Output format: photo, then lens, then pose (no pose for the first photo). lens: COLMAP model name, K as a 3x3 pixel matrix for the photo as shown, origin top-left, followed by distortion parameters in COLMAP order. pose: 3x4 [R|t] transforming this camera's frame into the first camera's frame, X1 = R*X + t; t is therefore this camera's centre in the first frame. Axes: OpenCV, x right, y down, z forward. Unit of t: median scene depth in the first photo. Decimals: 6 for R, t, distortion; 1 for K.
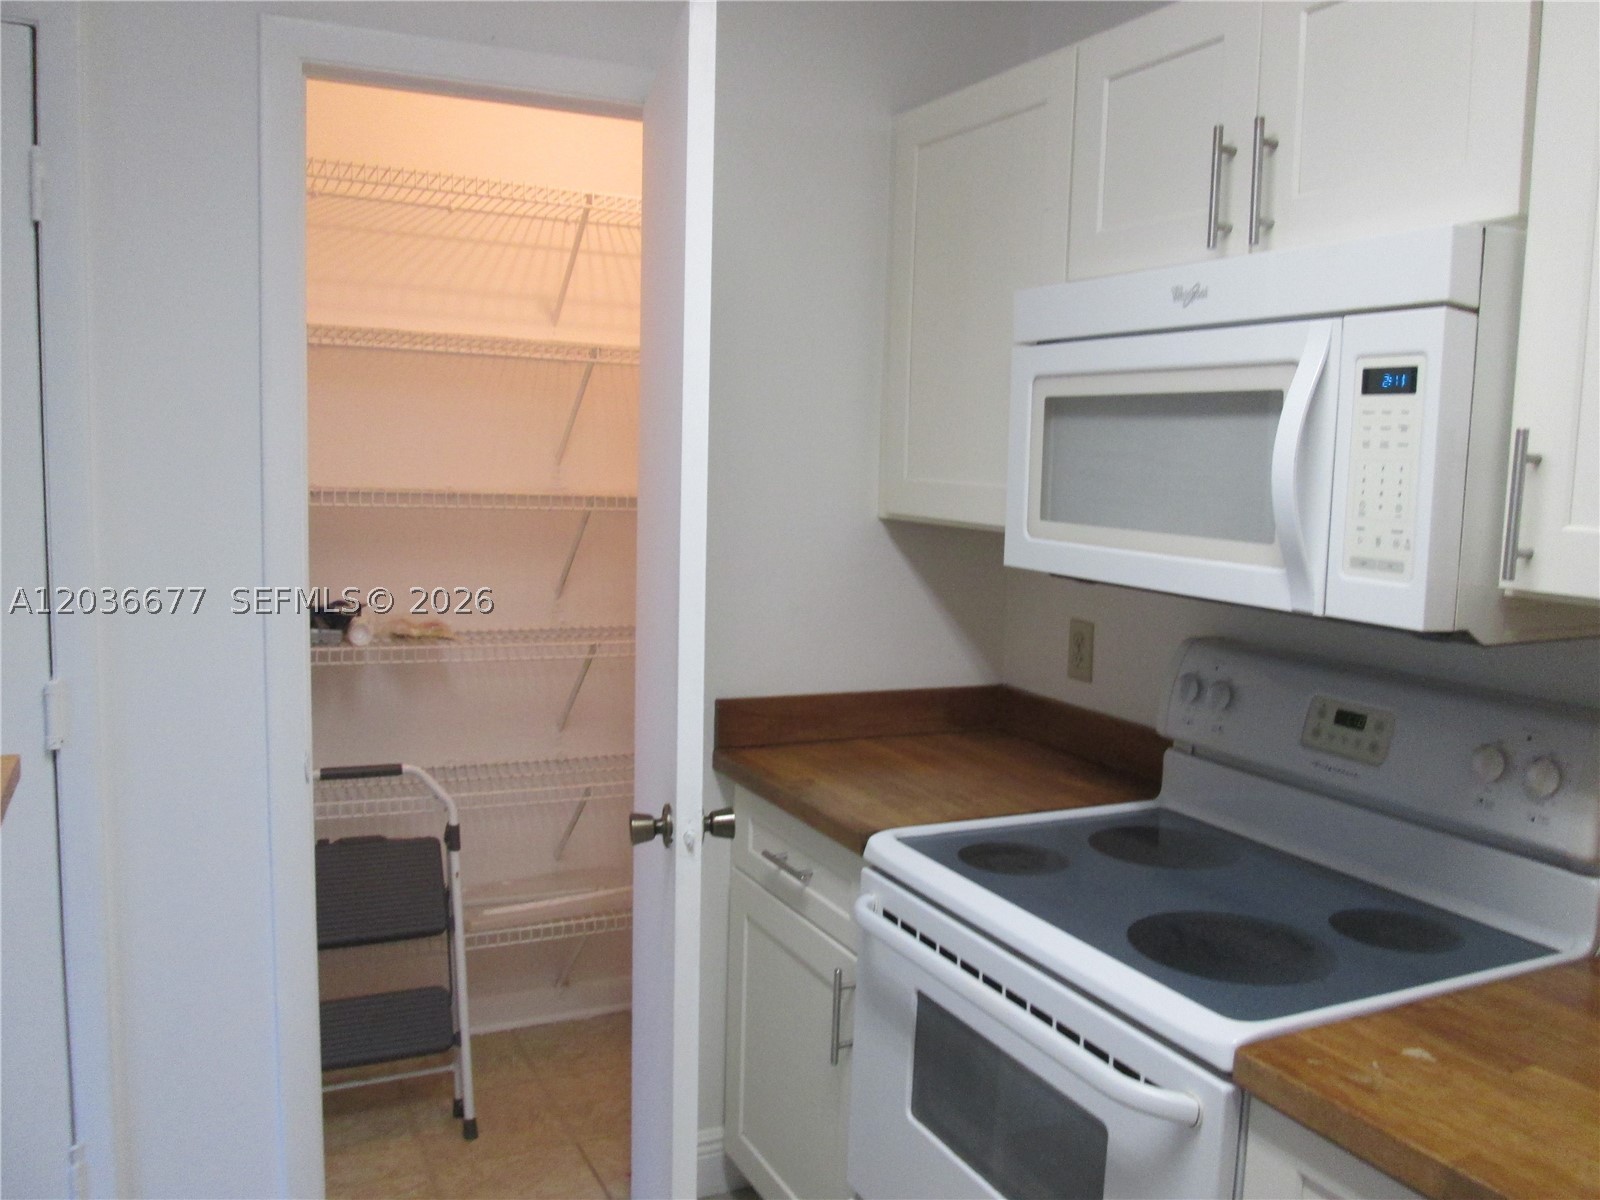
lens RADIAL K [[1317.8, 0, 790.7], [0, 1317.8, 613.6], [0, 0, 1]] dist [-0.063303, 0.039693]
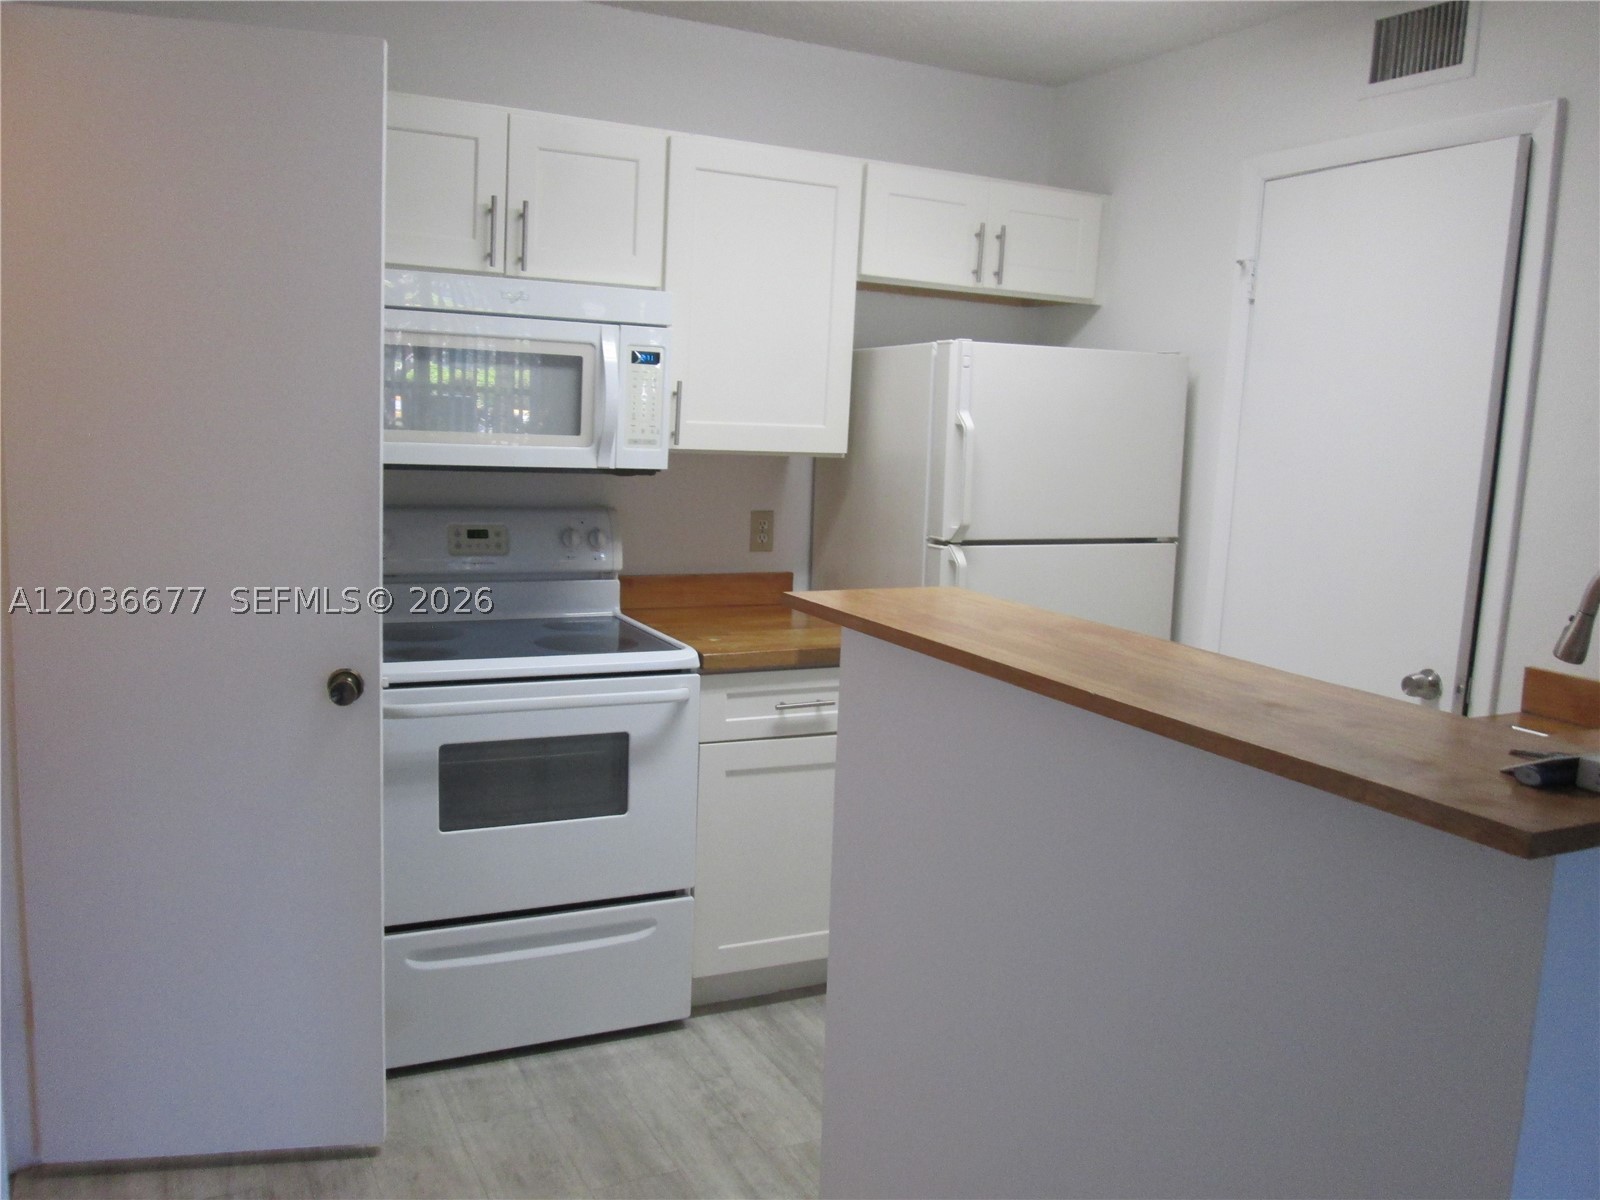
lens RADIAL K [[1317.8, 0, 790.7], [0, 1317.8, 613.6], [0, 0, 1]] dist [-0.063303, 0.039693]
pose [[-0.010094, -0.180918, 0.983446, -1.709426], [0.077469, 0.980399, 0.181153, -0.130259], [-0.996944, 0.078015, 0.004120, 0.733274]]
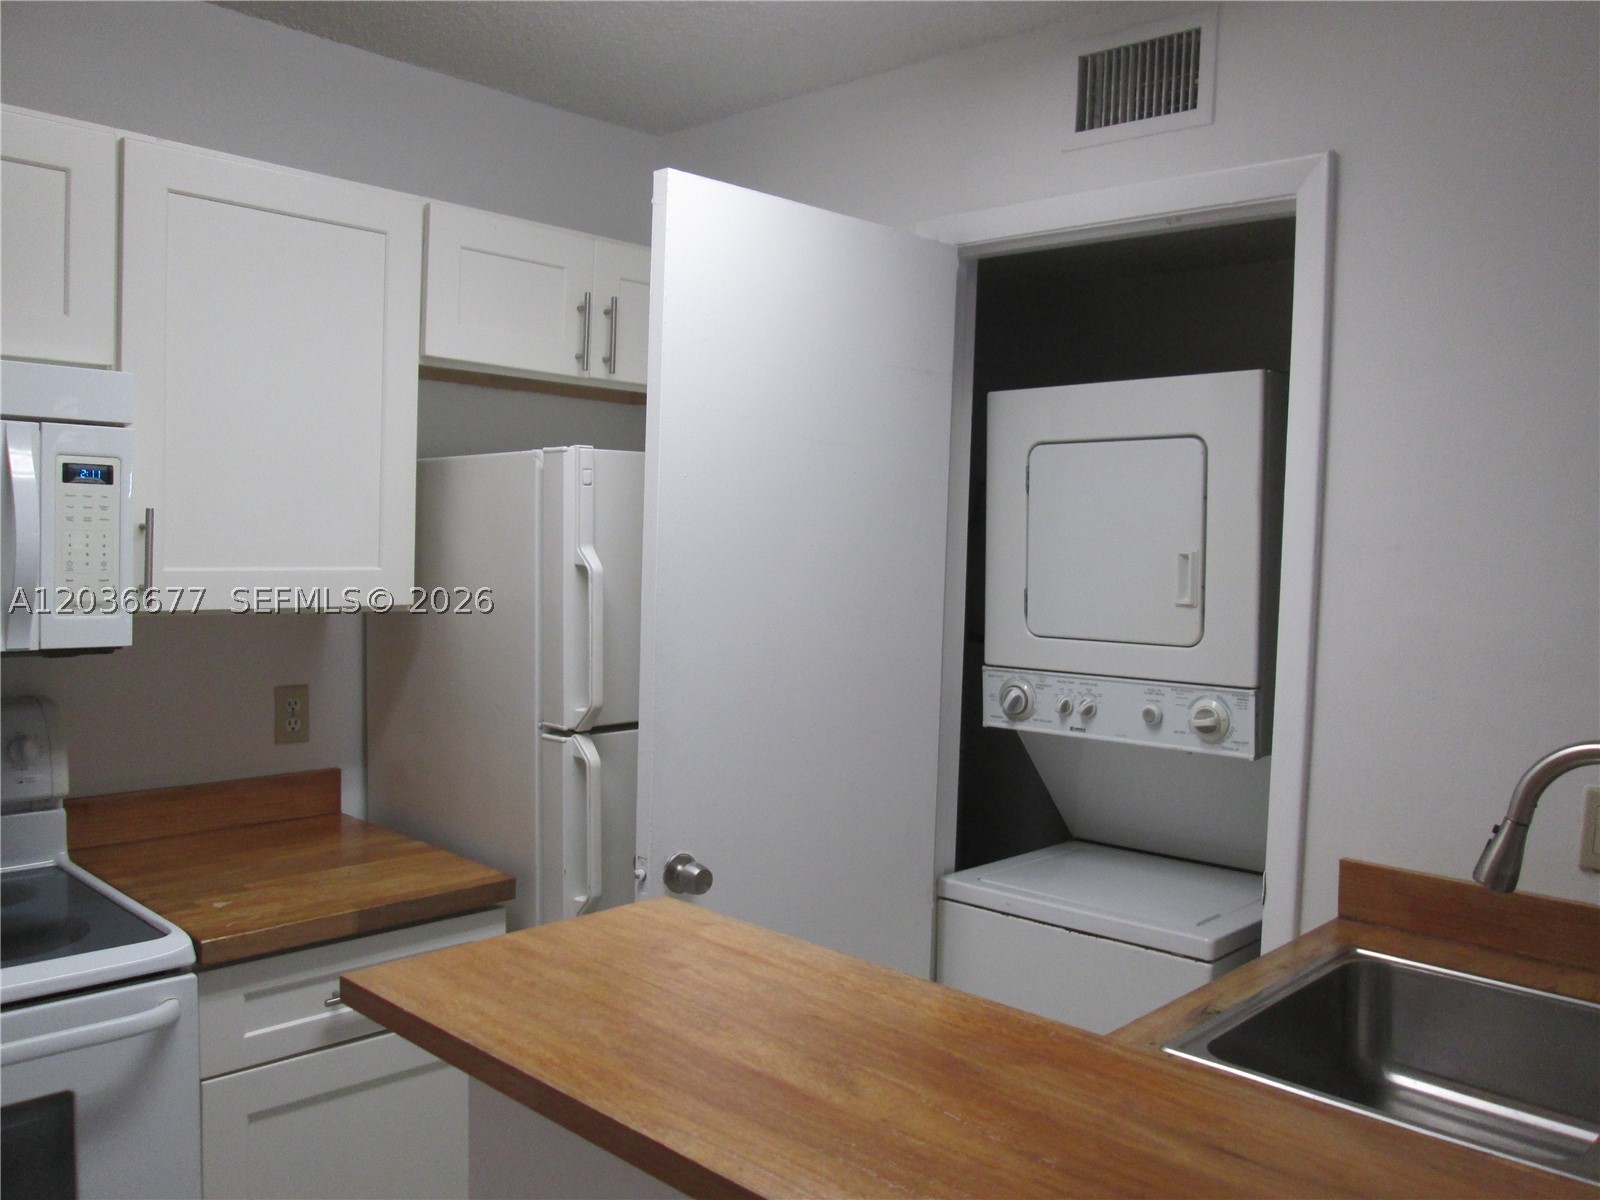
lens RADIAL K [[1317.8, 0, 790.7], [0, 1317.8, 613.6], [0, 0, 1]] dist [-0.063303, 0.039693]
pose [[-0.346433, -0.095986, 0.933151, -1.056607], [0.074956, 0.988738, 0.129531, -0.145424], [-0.935075, 0.114820, -0.335337, 0.732091]]
